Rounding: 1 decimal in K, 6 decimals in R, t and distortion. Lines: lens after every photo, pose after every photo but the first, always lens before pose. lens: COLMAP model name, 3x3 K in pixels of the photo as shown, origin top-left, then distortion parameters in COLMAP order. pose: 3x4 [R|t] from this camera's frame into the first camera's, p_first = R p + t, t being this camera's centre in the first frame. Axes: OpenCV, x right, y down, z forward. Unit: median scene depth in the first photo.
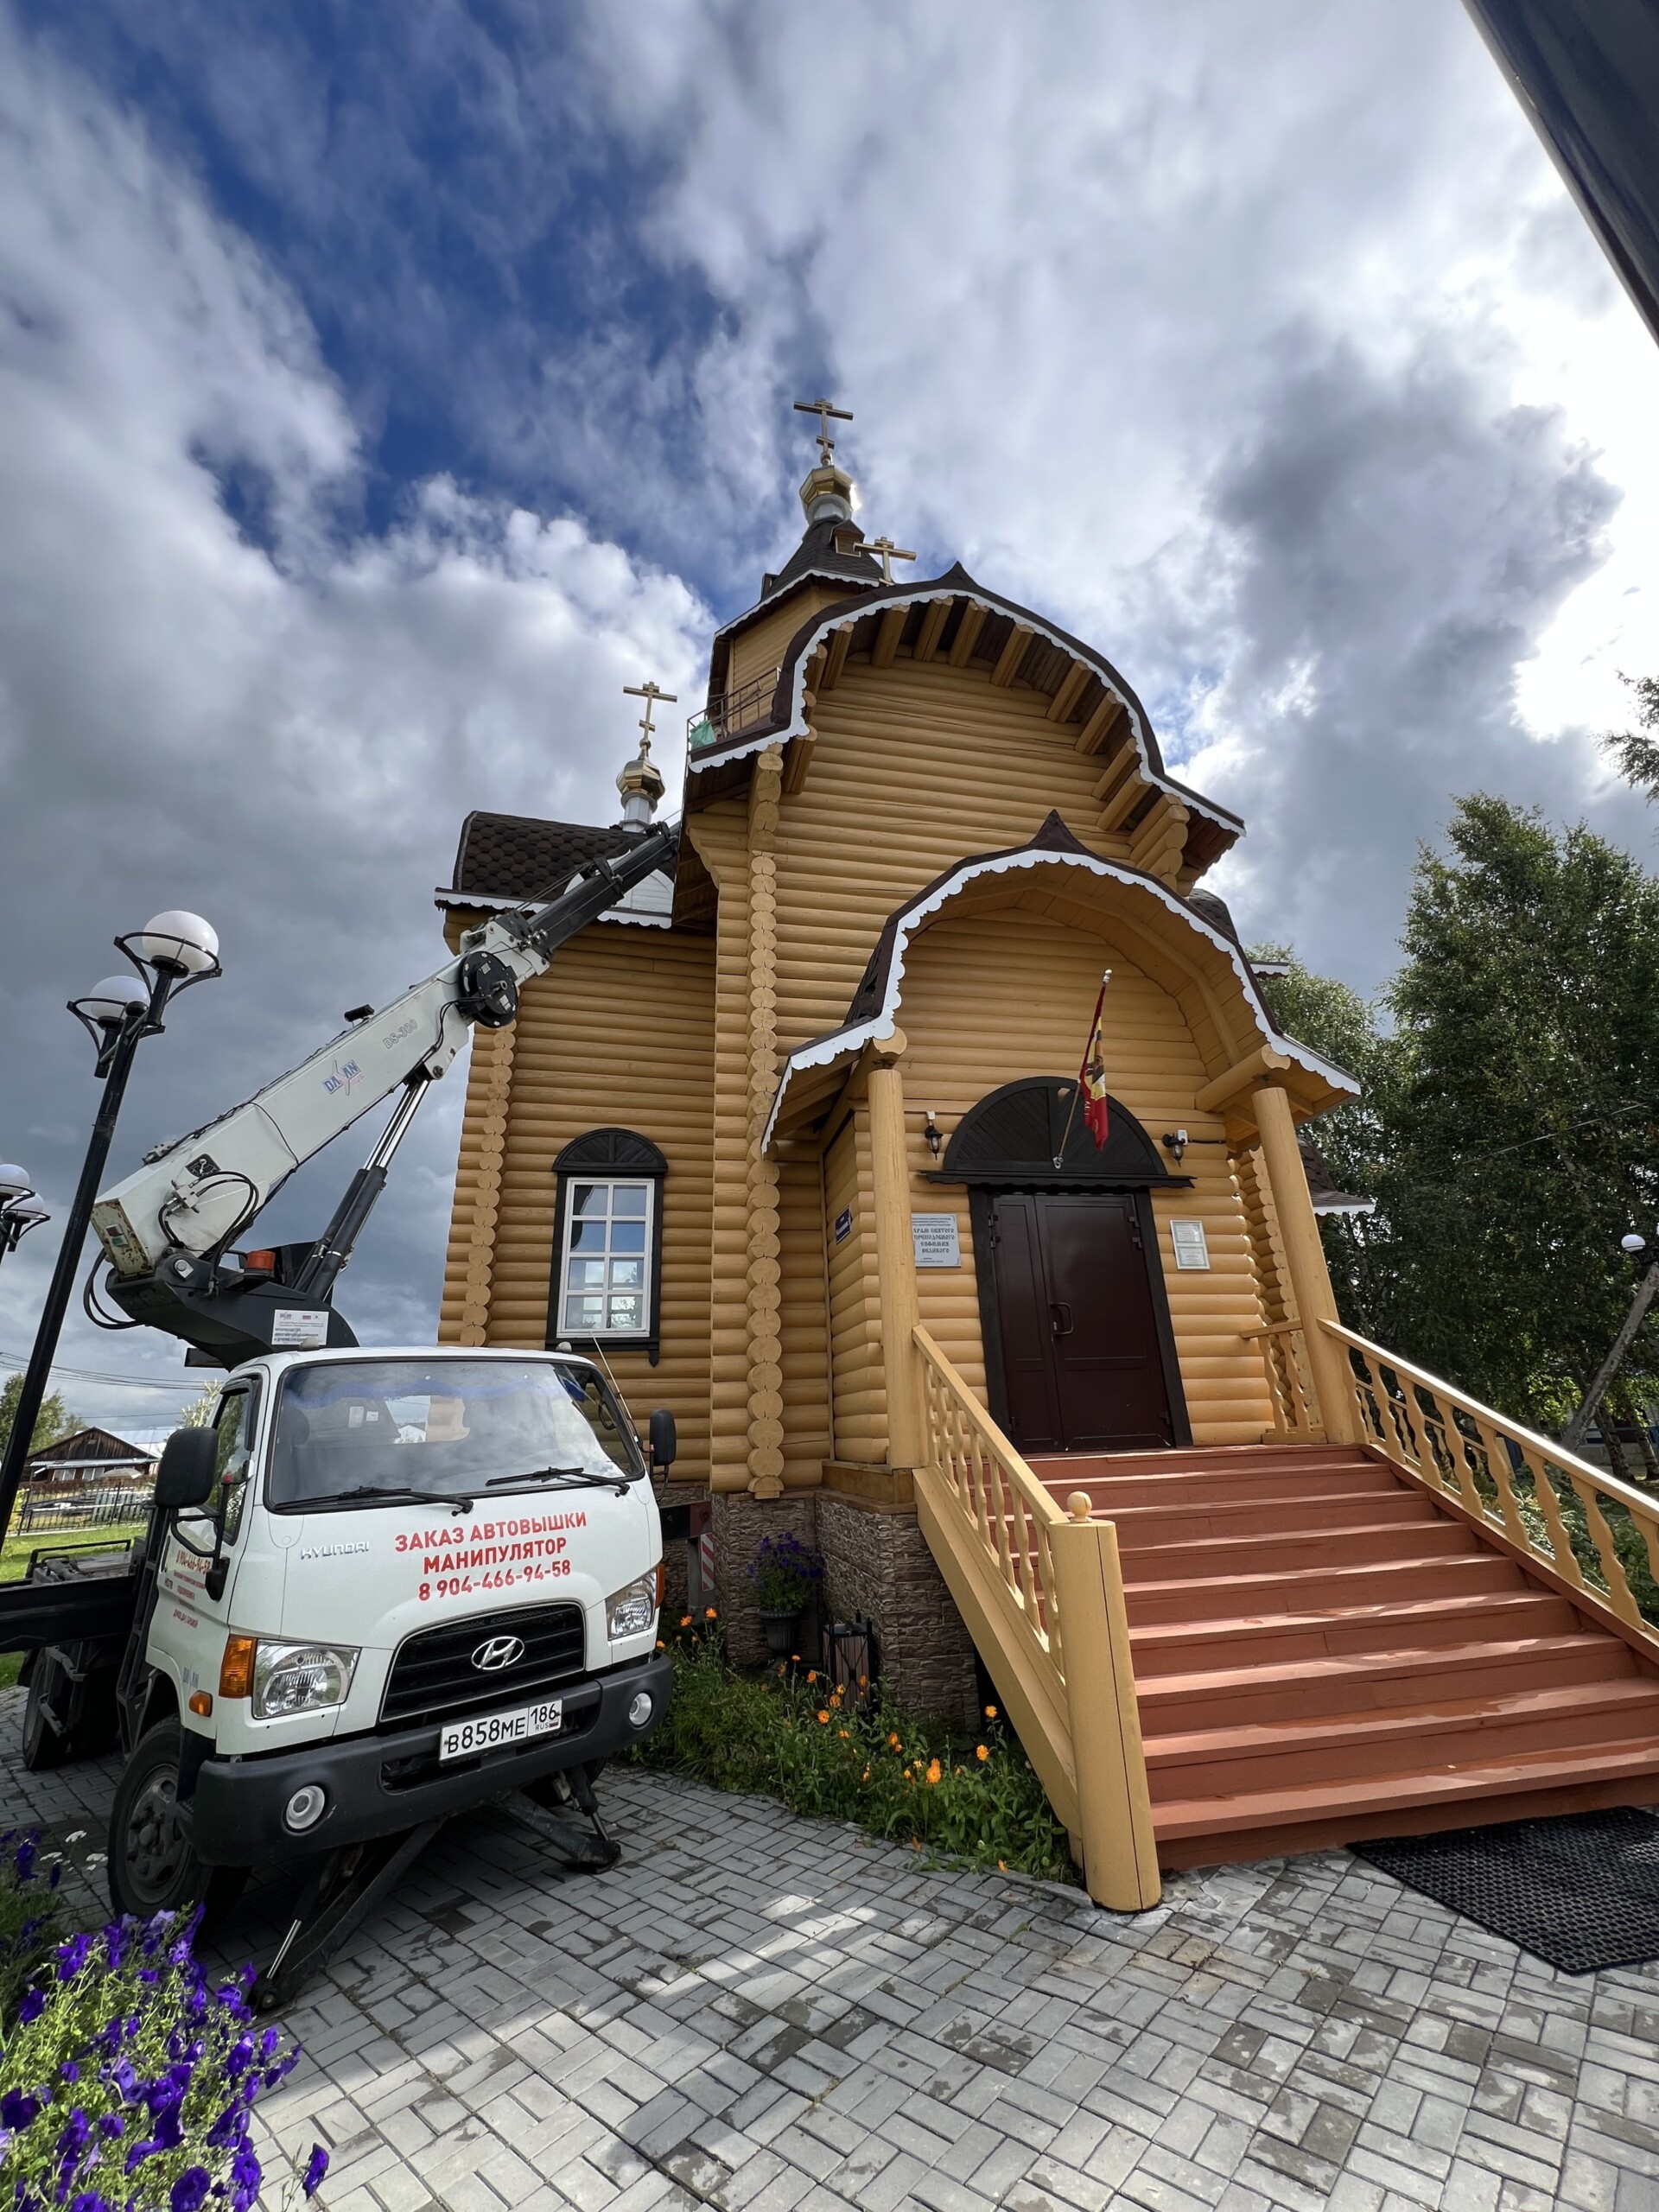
lens RADIAL K [[884.7, 0, 829.5], [0, 884.7, 1106.0], [0, 0, 1]] dist [0.014210, 0.000043]
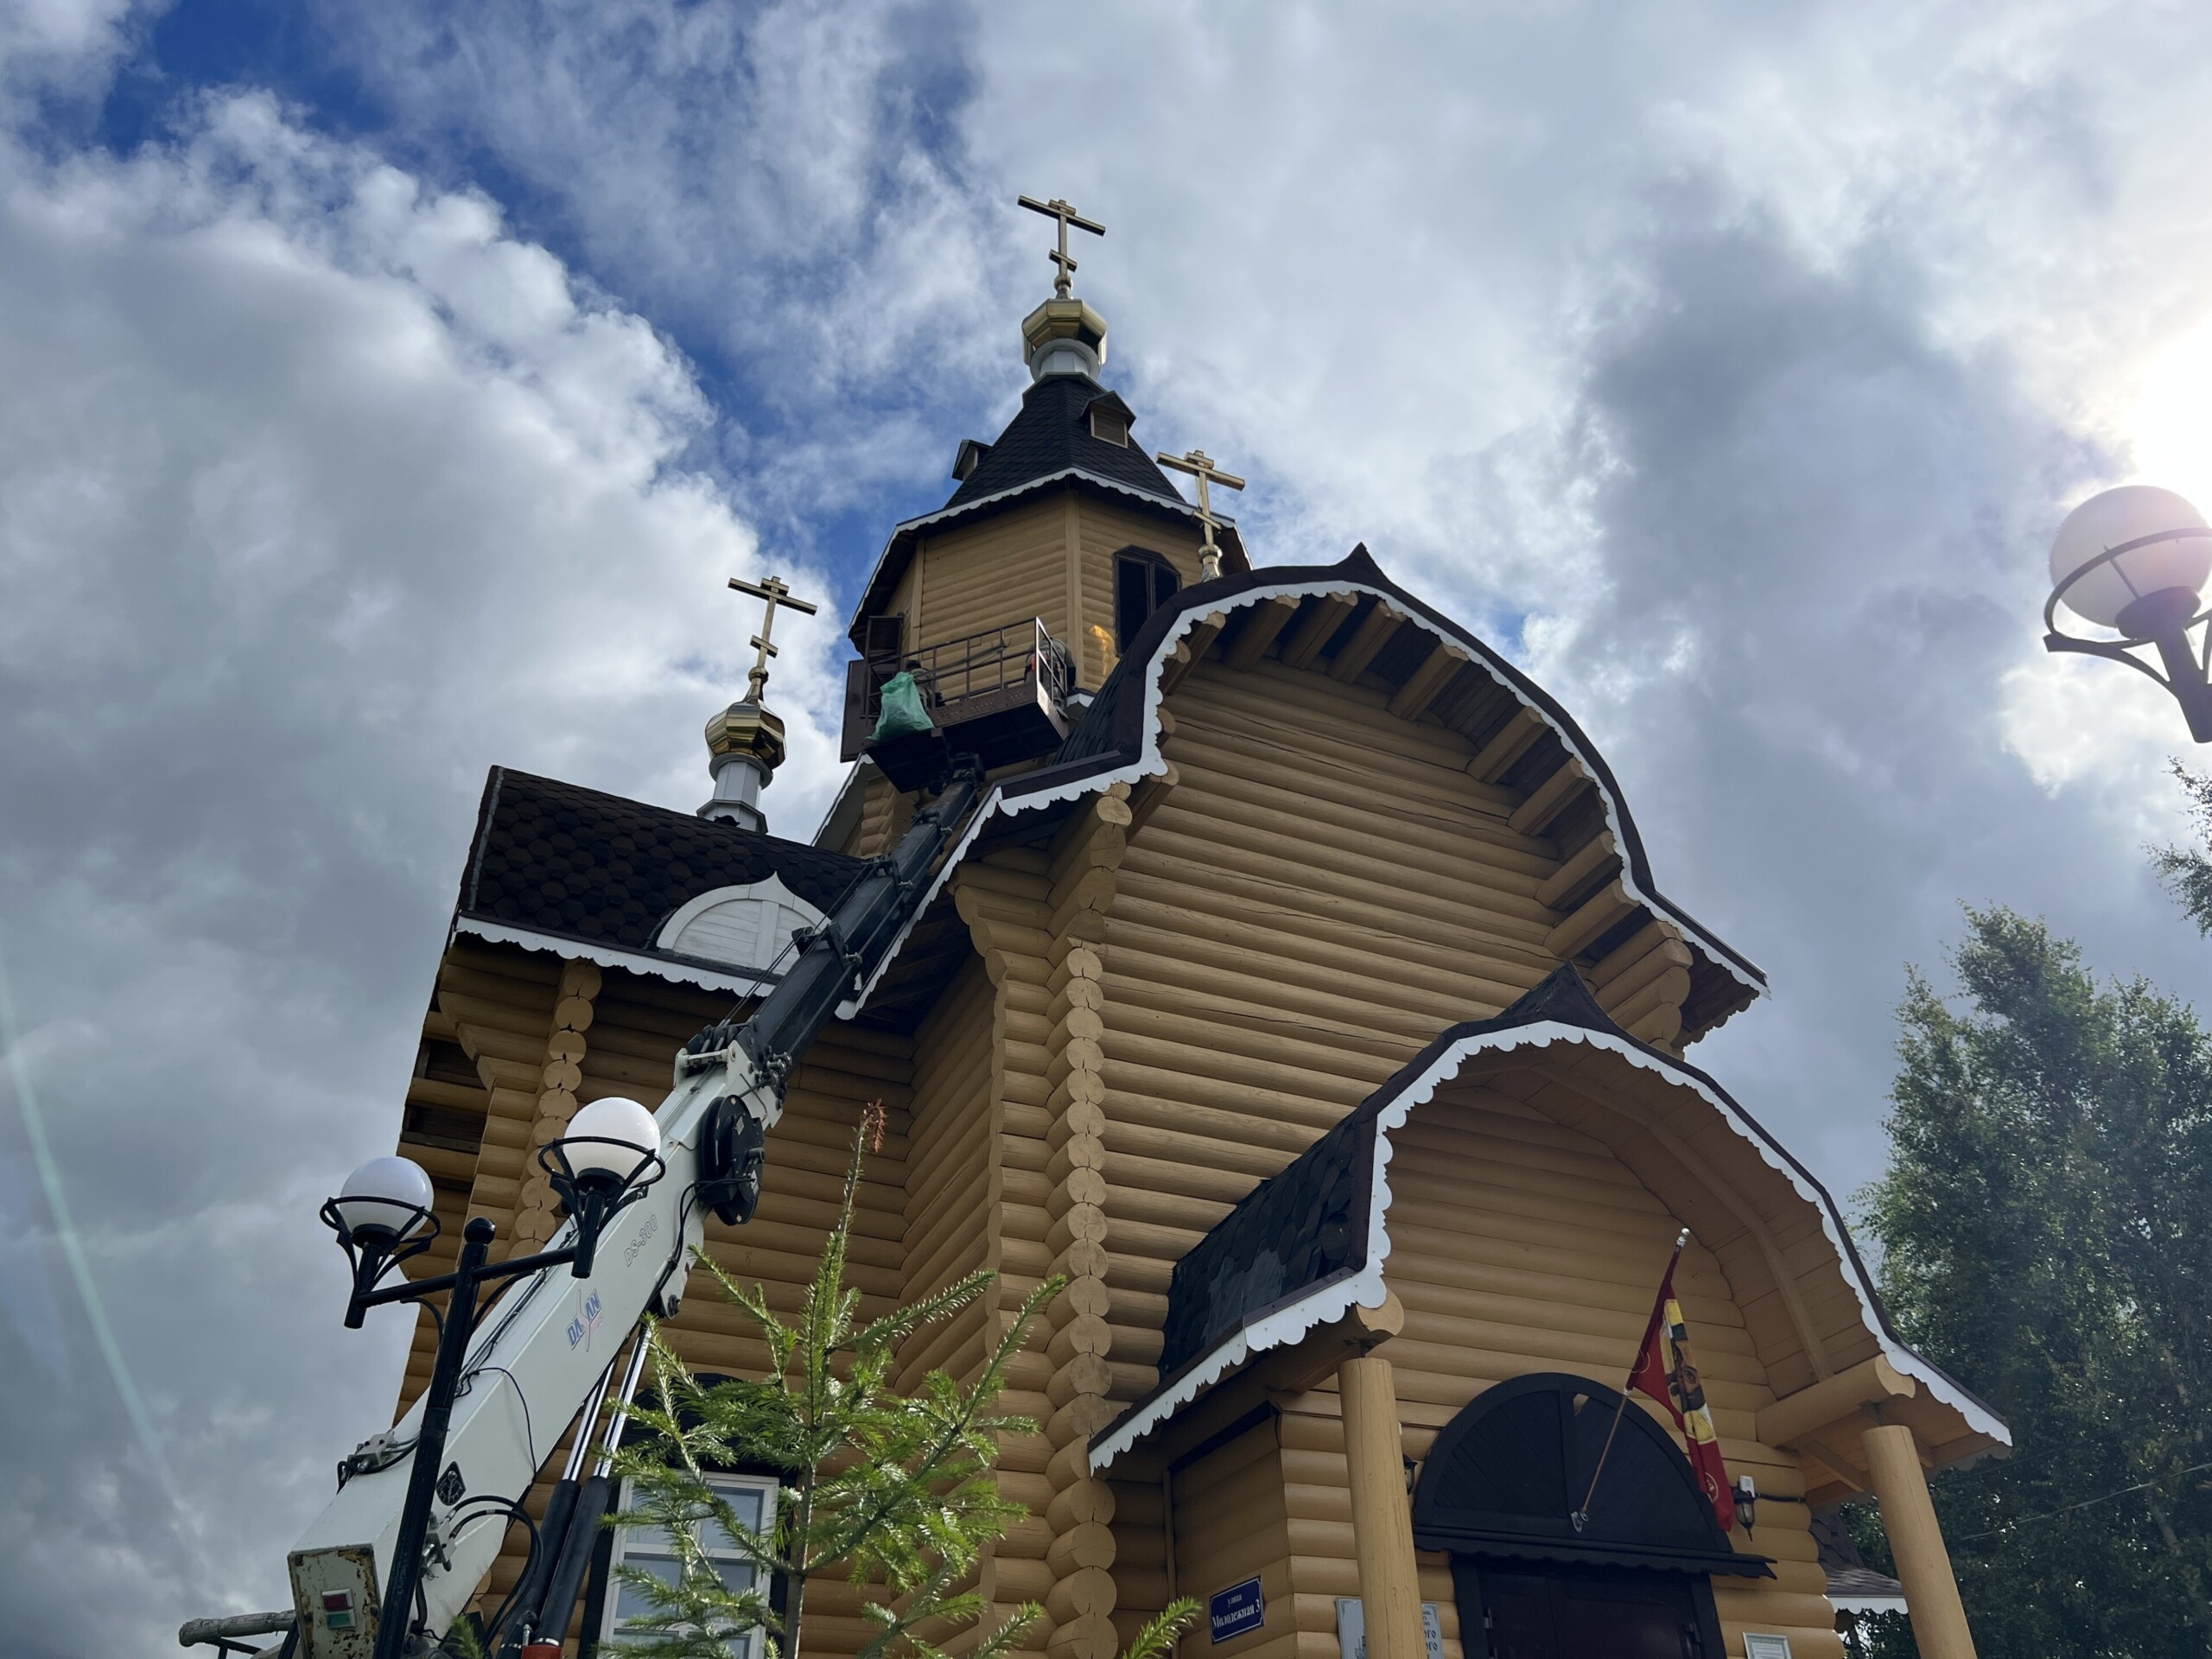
lens RADIAL K [[1681.1, 0, 1106.0], [0, 1681.1, 829.5], [0, 0, 1]] dist [0.038685, -0.059499]
pose [[0.978089, 0.132935, 0.160217, -0.236029], [-0.085696, 0.958448, -0.272090, -0.037093], [-0.189730, 0.252398, 0.948840, -0.137778]]
